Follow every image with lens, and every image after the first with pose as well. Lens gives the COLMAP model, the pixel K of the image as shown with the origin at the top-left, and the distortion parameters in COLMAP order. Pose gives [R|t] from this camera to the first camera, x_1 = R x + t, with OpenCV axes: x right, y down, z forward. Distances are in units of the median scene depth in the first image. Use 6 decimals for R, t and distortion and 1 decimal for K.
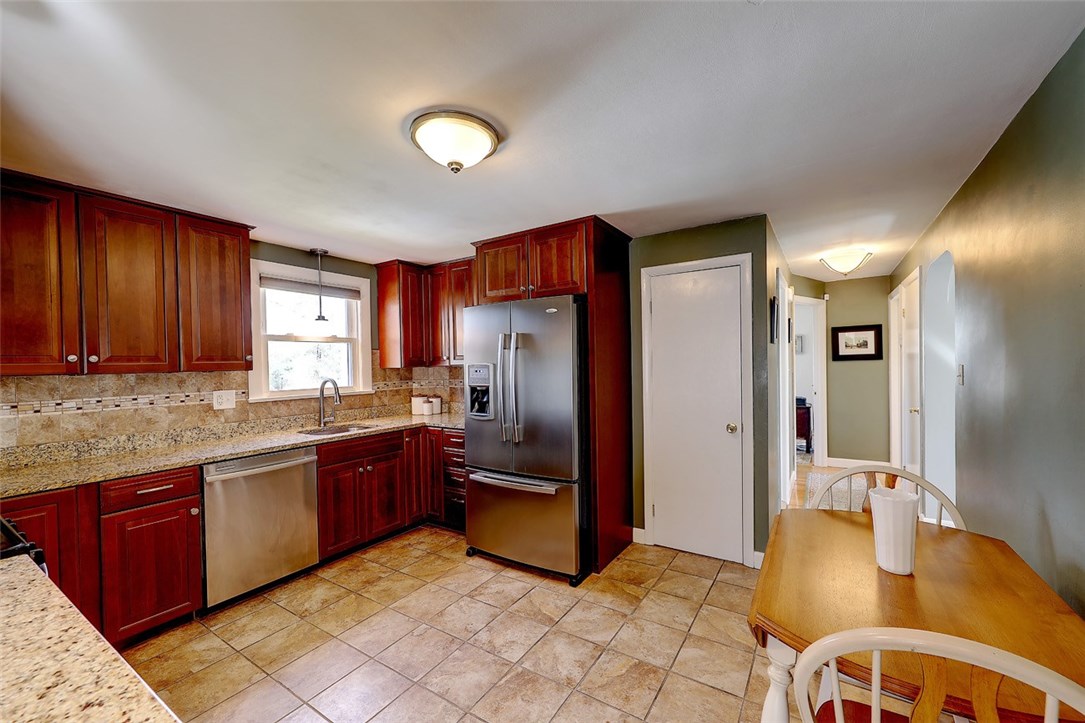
lens RADIAL K [[446.6, 0, 542.5], [0, 446.6, 361.5], [0, 0, 1]] dist [0.000644, 0.000036]
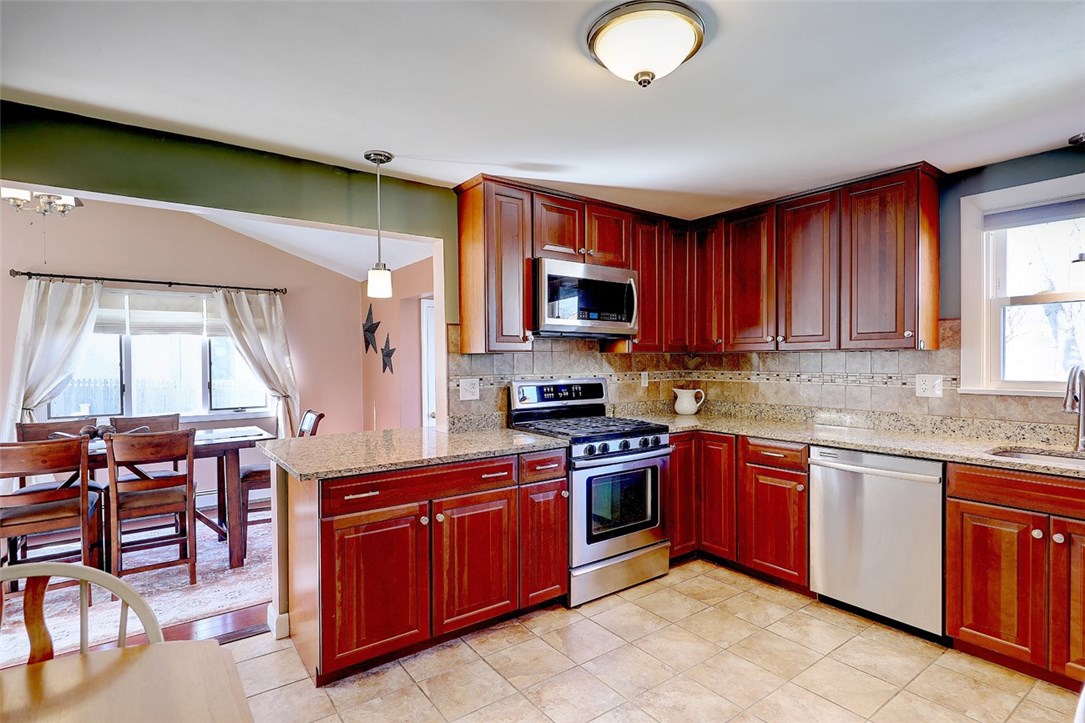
lens RADIAL K [[526.9, 0, 542.5], [0, 526.9, 361.5], [0, 0, 1]] dist [0.000179, -0.000476]
pose [[-0.359558, 0.028823, -0.932677, 0.448273], [0.016040, 0.999566, 0.024707, 0.007587], [0.932985, -0.006076, -0.359864, 0.736684]]
